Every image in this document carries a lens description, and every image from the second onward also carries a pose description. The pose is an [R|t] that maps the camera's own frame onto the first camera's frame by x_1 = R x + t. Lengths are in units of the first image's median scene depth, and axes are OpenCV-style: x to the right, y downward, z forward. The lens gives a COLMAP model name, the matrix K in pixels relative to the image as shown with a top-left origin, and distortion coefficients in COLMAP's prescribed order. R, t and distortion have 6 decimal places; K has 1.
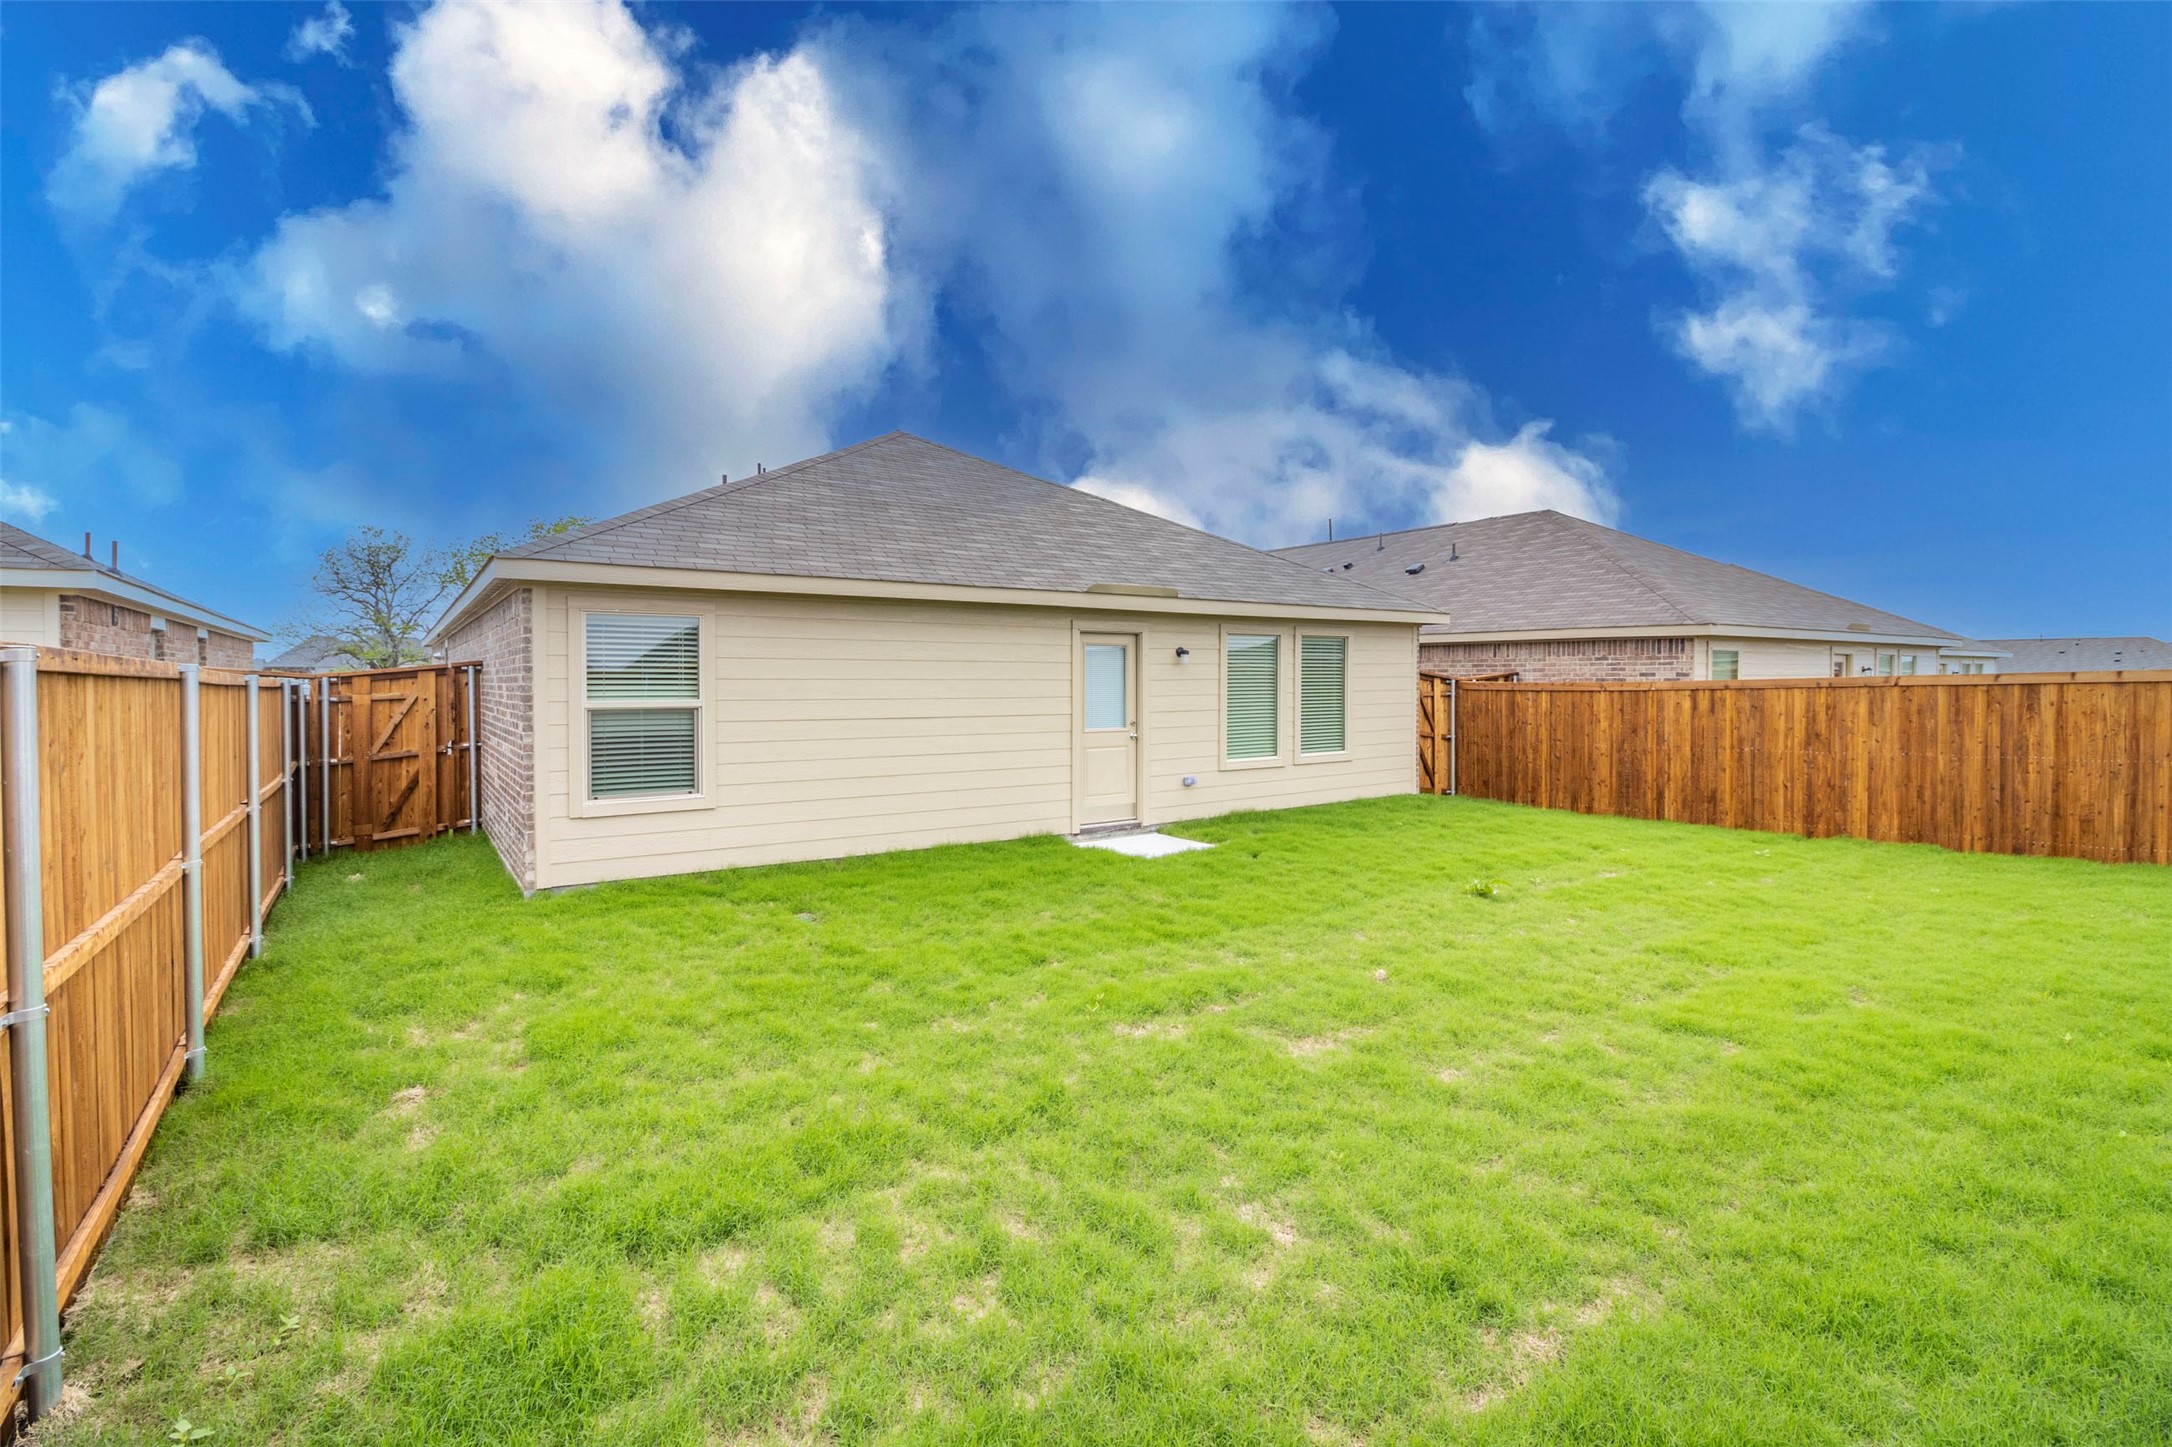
lens RADIAL K [[1005.8, 0, 1091.9], [0, 1005.8, 686.1], [0, 0, 1]] dist [0.000510, -0.010015]
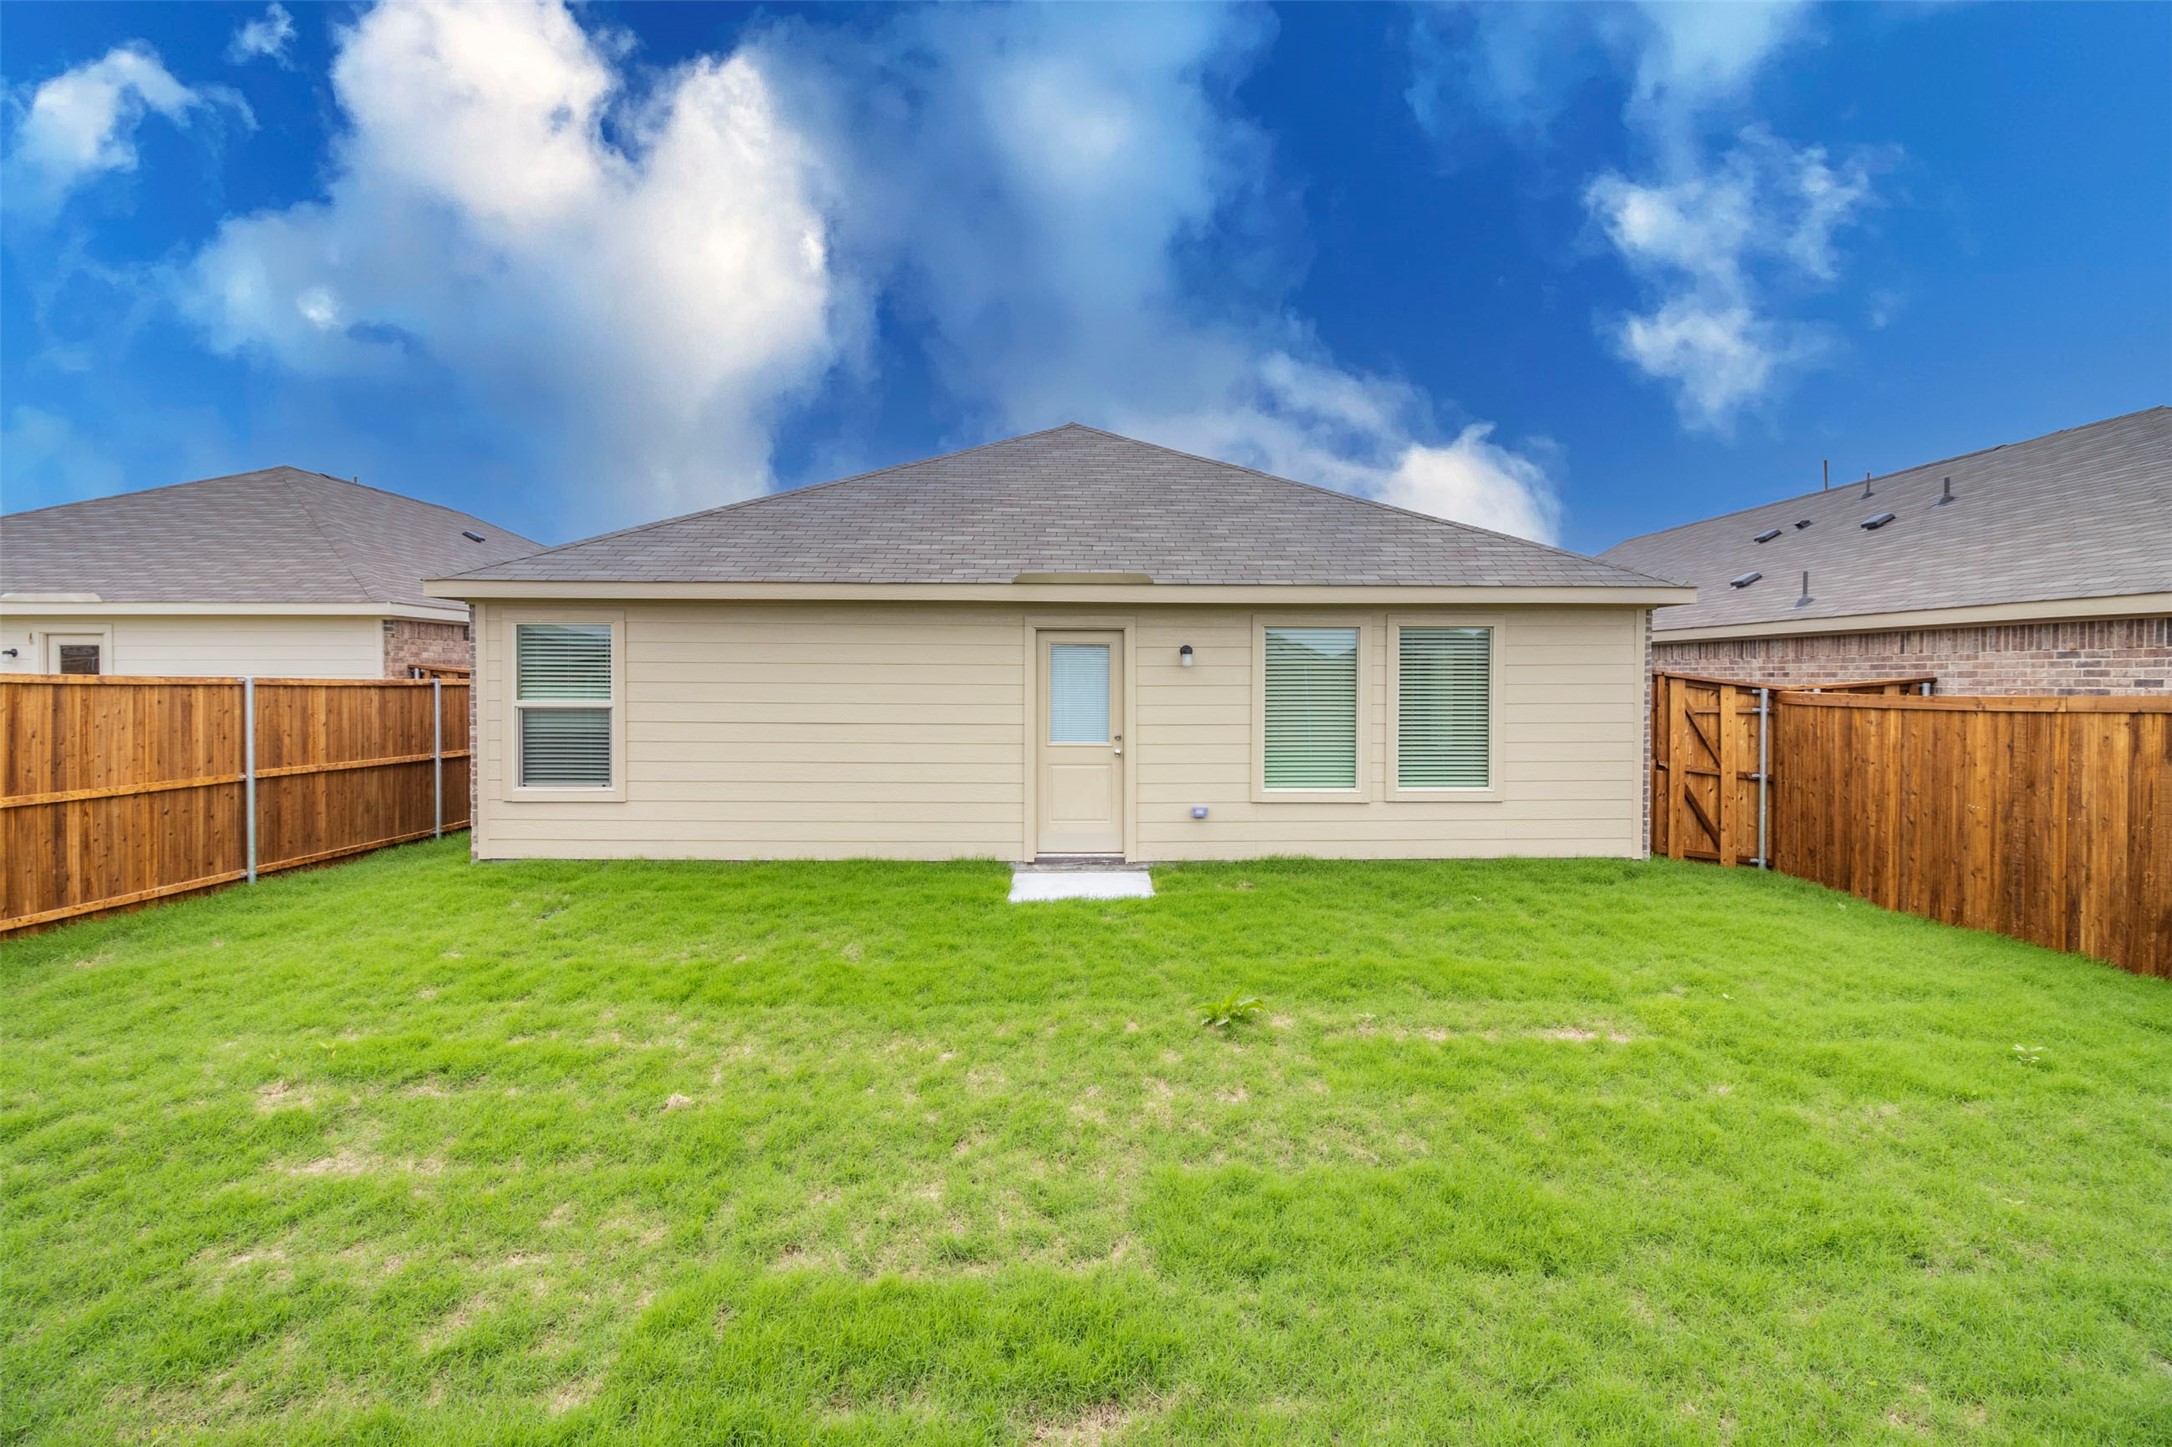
lens RADIAL K [[1005.8, 0, 1091.9], [0, 1005.8, 686.1], [0, 0, 1]] dist [0.000510, -0.010015]
pose [[0.828985, 0.009241, -0.559194, 0.449376], [-0.009618, 0.999951, 0.002266, -0.006644], [0.559188, 0.003500, 0.829034, 0.274044]]
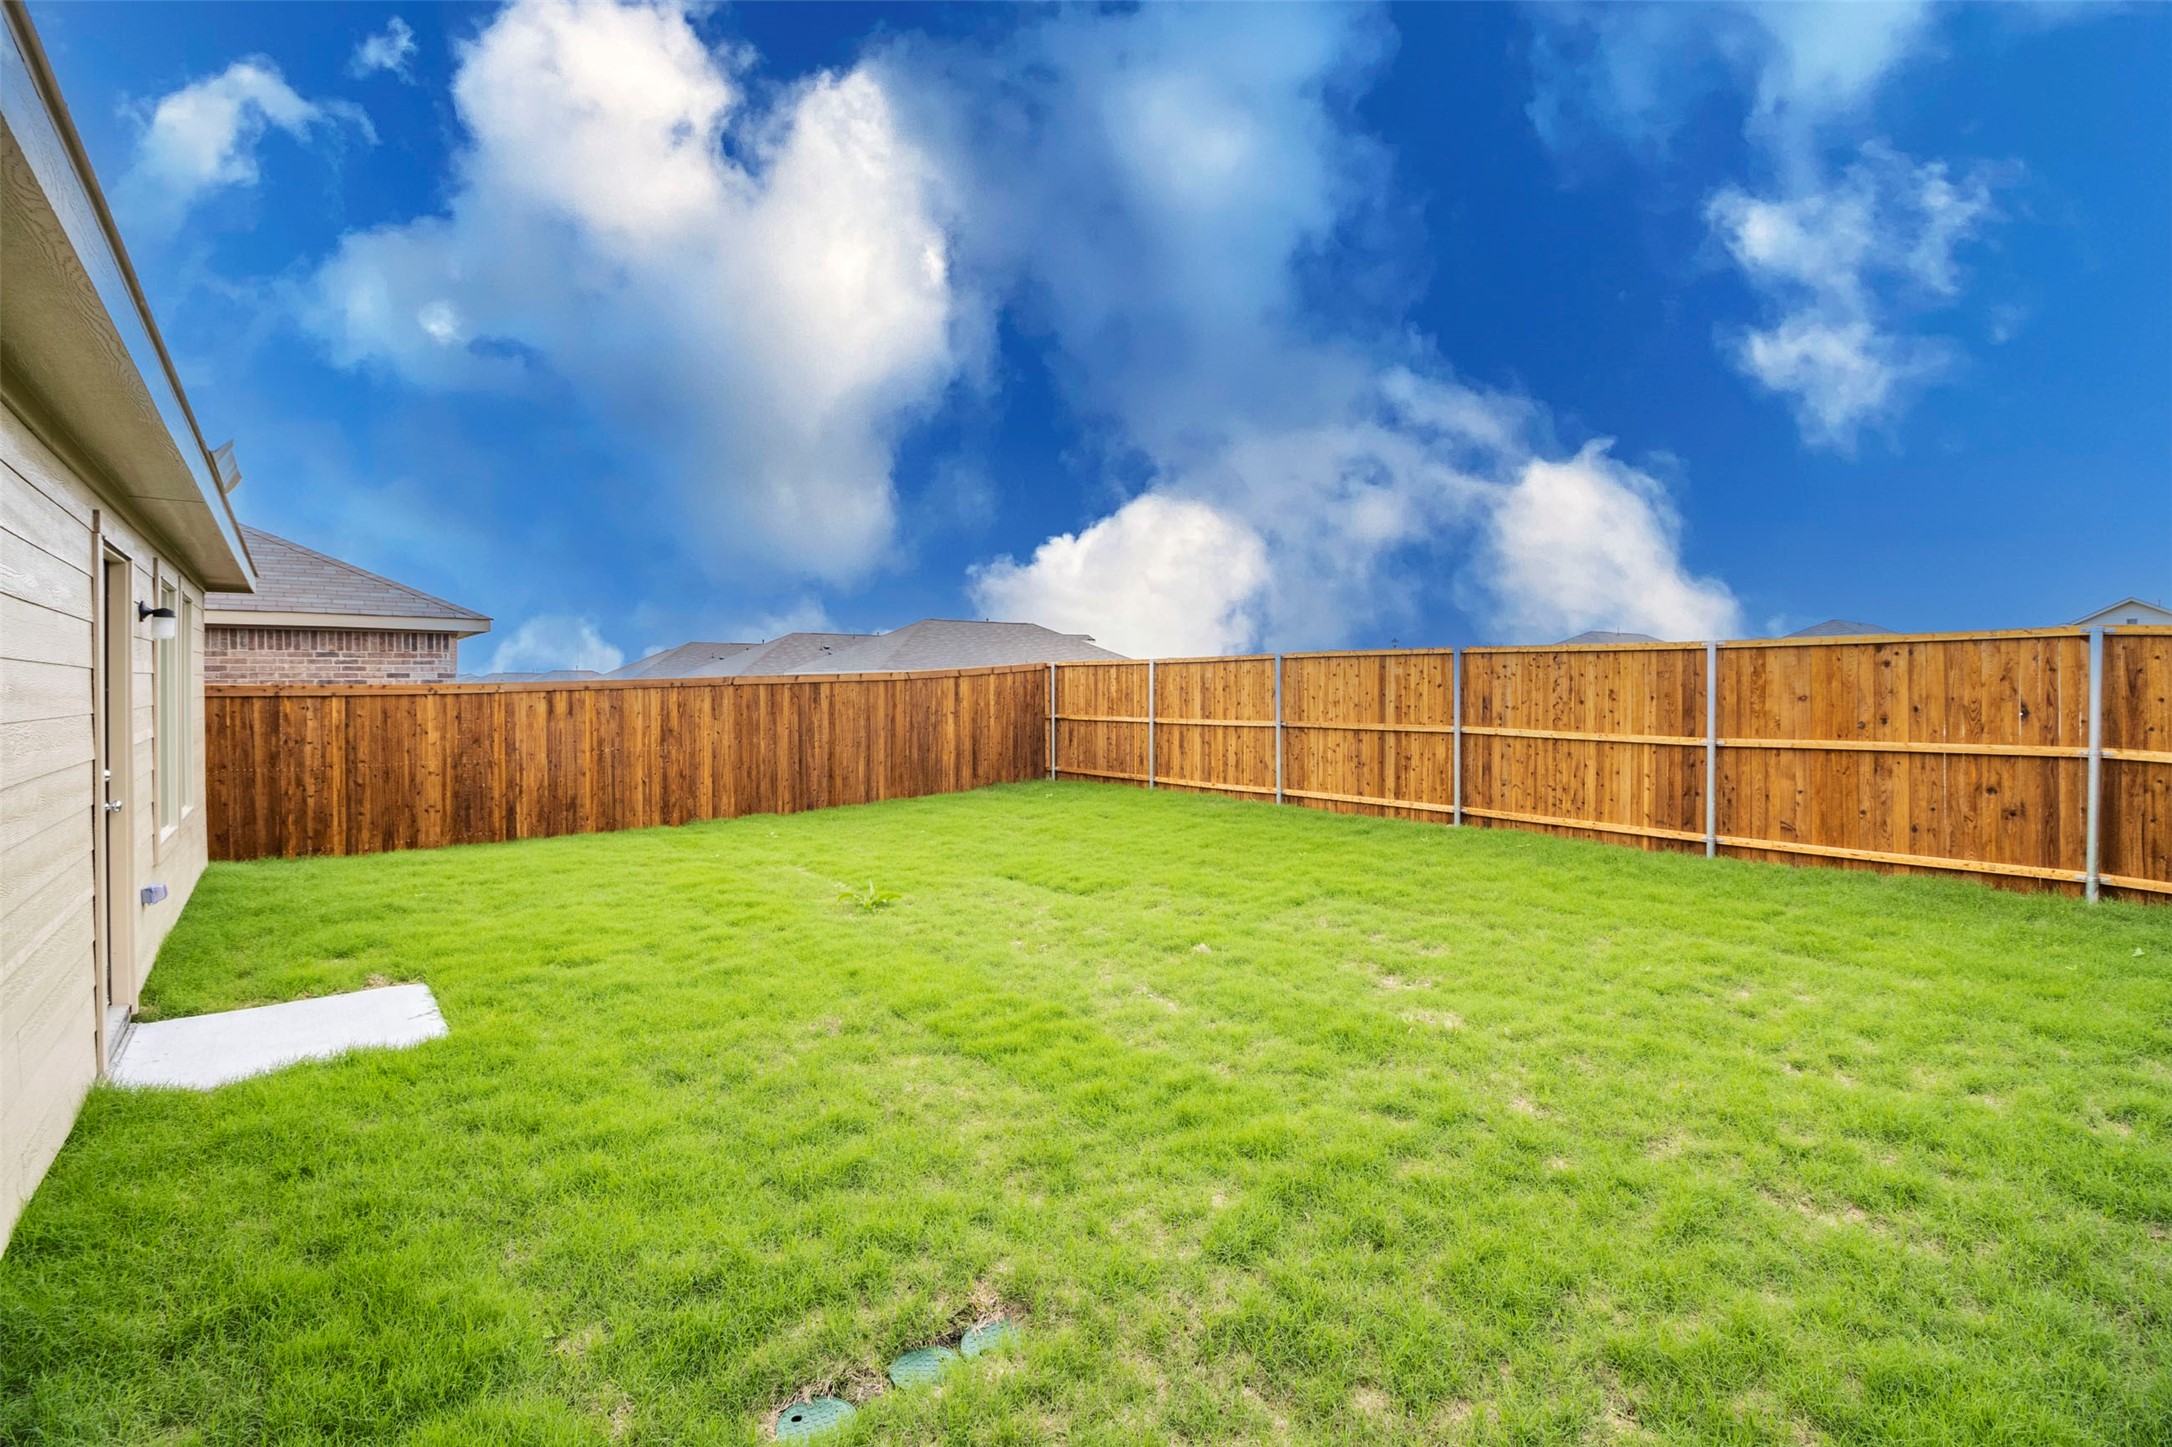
lens RADIAL K [[1005.8, 0, 1091.9], [0, 1005.8, 686.1], [0, 0, 1]] dist [0.000510, -0.010015]
pose [[-0.064798, -0.001391, 0.997897, -0.364277], [0.012943, 0.999914, 0.002234, 0.003452], [-0.997814, 0.013061, -0.064774, 0.576611]]
